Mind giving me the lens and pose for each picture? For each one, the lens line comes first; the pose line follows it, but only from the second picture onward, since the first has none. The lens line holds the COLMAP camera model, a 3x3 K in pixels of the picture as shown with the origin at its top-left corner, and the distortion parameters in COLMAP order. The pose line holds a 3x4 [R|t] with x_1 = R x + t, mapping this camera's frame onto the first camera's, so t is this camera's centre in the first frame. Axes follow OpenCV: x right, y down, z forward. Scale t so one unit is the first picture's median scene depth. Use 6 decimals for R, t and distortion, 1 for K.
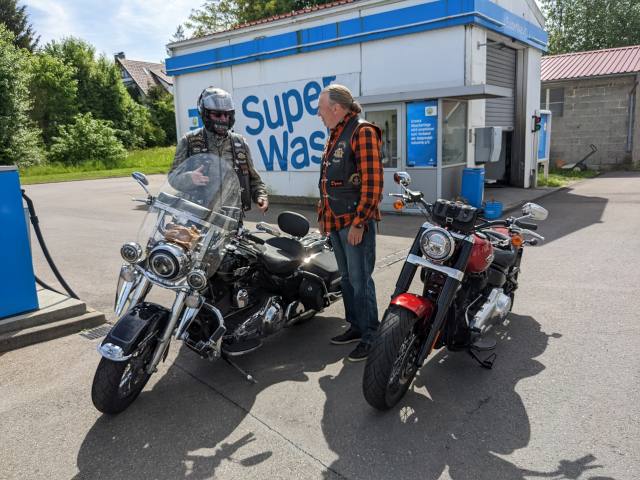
lens RADIAL K [[507.0, 0, 318.3], [0, 507.0, 233.9], [0, 0, 1]] dist [0.043493, -0.071556]
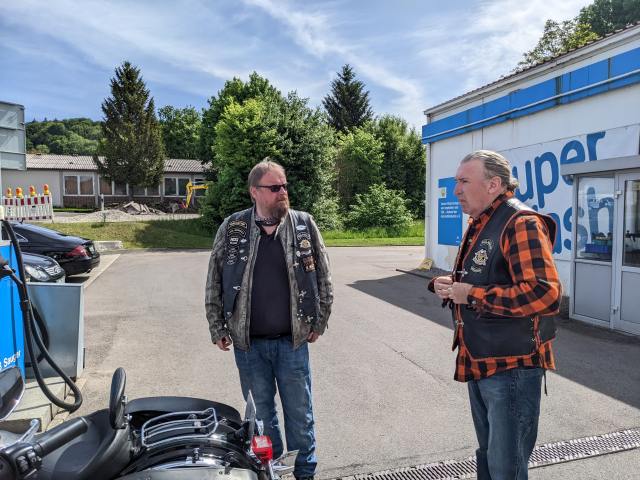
lens RADIAL K [[498.7, 0, 321.6], [0, 498.7, 263.8], [0, 0, 1]] dist [0.037631, -0.073951]
pose [[0.809602, 0.092585, -0.579632, 0.119461], [-0.134286, 0.990508, -0.029349, -0.046219], [0.571413, 0.101597, 0.814350, 0.193416]]
